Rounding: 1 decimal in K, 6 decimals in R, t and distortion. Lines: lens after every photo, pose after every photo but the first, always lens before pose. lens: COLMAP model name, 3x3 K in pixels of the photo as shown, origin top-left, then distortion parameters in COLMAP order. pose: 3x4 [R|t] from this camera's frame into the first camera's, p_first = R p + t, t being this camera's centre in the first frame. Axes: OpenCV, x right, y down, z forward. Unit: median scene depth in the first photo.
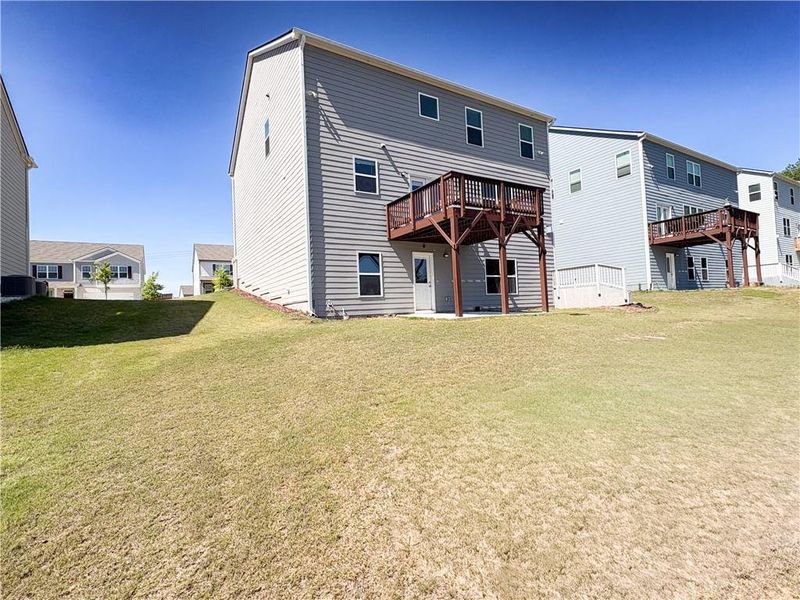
lens RADIAL K [[339.6, 0, 395.9], [0, 339.6, 301.0], [0, 0, 1]] dist [0.002376, -0.000216]
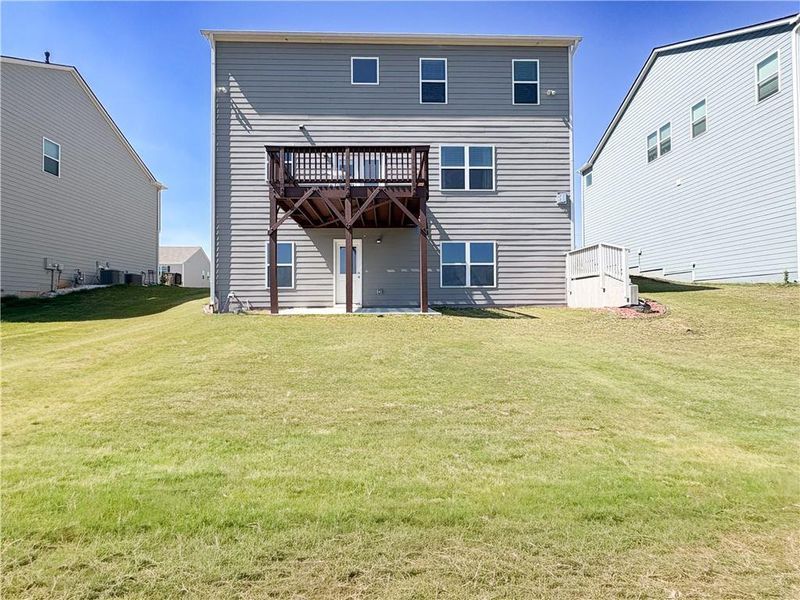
lens RADIAL K [[320.7, 0, 400.0], [0, 320.7, 300.0], [0, 0, 1]] dist [0.000408, -0.000268]
pose [[0.898624, 0.028437, -0.437798, 0.566302], [-0.015479, 0.999331, 0.033139, -0.013347], [0.438447, -0.023003, 0.898462, 0.293958]]
